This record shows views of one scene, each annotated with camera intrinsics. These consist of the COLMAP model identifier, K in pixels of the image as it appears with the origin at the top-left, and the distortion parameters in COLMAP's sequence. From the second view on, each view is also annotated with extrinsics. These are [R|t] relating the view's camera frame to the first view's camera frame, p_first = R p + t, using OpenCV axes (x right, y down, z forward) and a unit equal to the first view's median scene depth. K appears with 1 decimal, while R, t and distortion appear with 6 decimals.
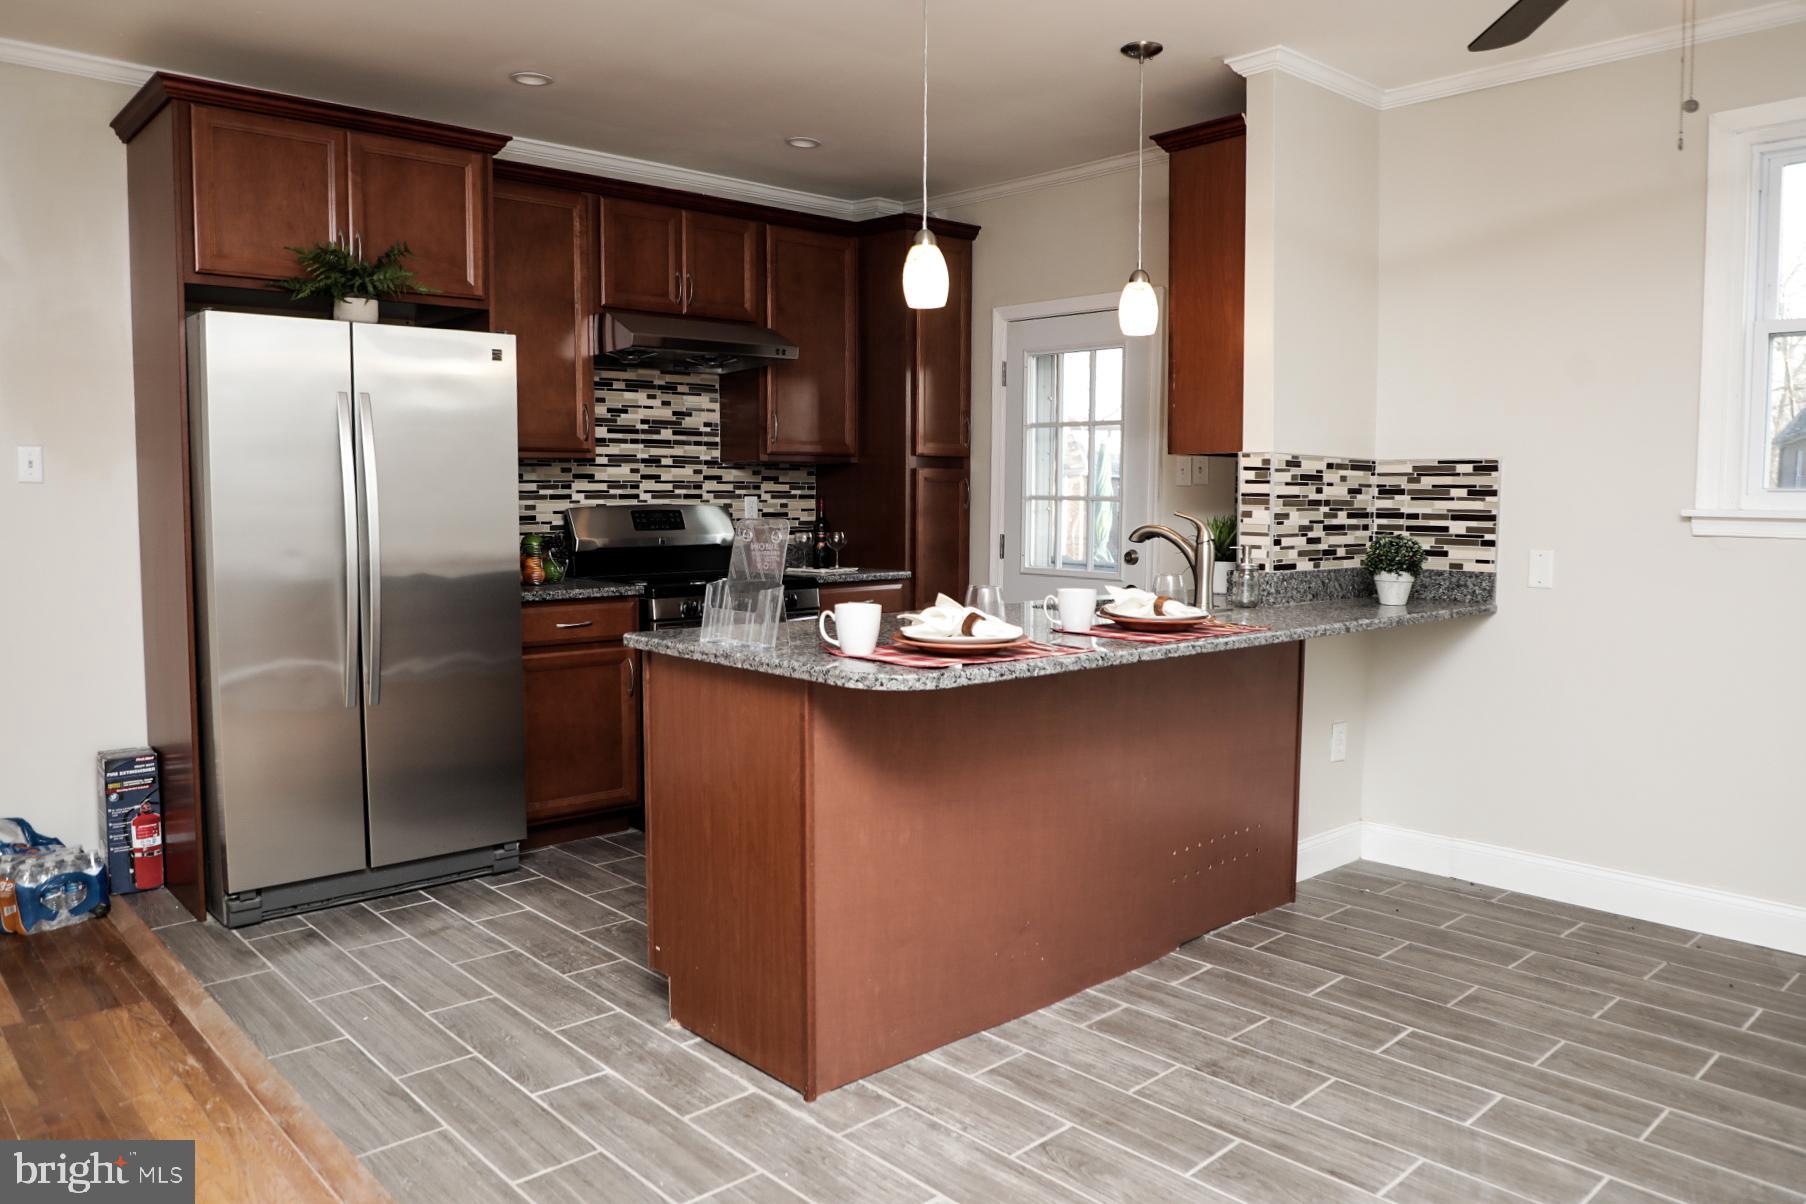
lens RADIAL K [[1170.8, 0, 921.6], [0, 1170.8, 600.1], [0, 0, 1]] dist [-0.063010, 0.019858]
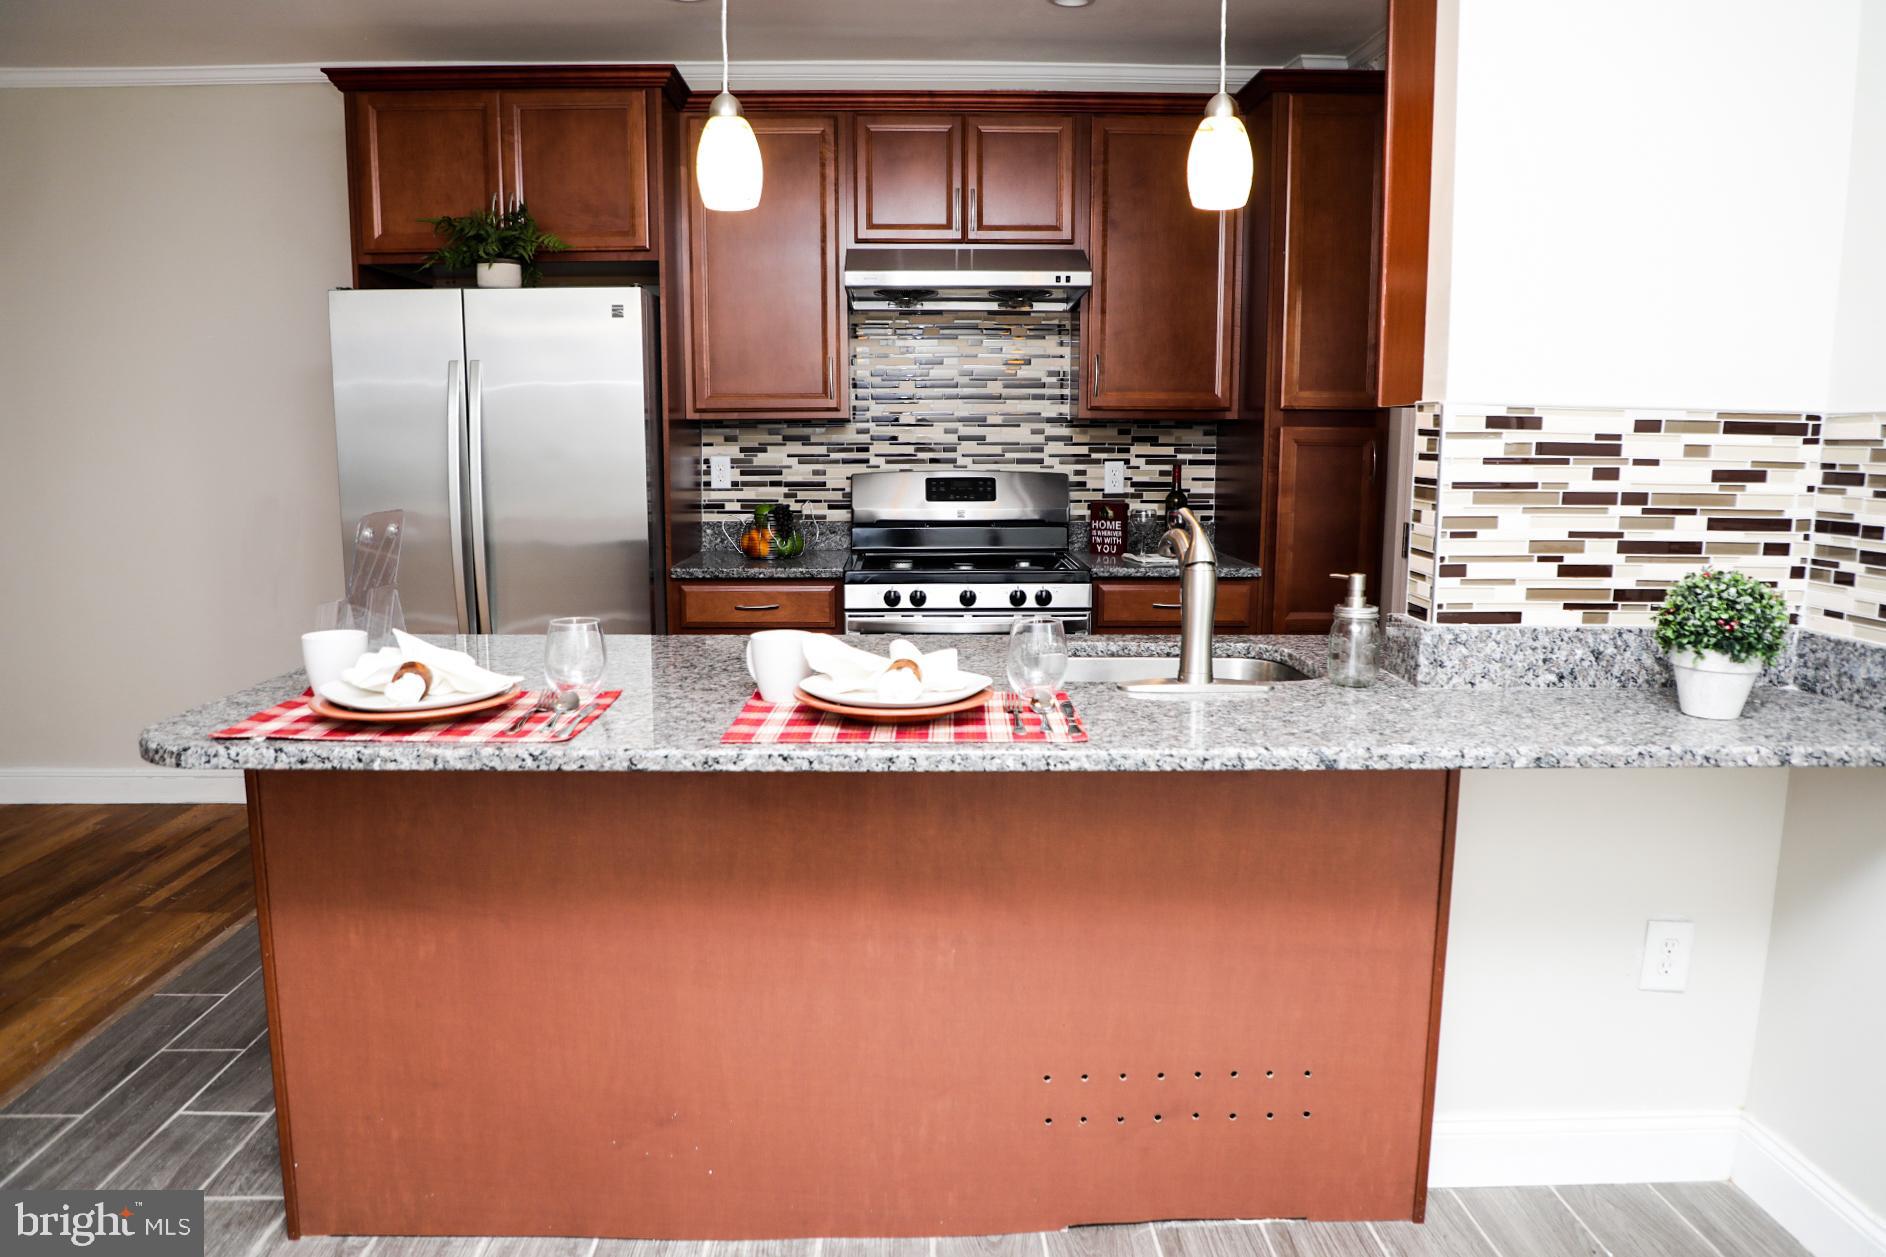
lens RADIAL K [[1222.6, 0, 939.9], [0, 1222.6, 625.4], [0, 0, 1]] dist [-0.063010, 0.019858]
pose [[0.775727, 0.093789, -0.624061, 0.444808], [-0.058059, 0.995307, 0.077414, -0.050953], [0.628393, -0.023820, 0.777532, 0.394671]]
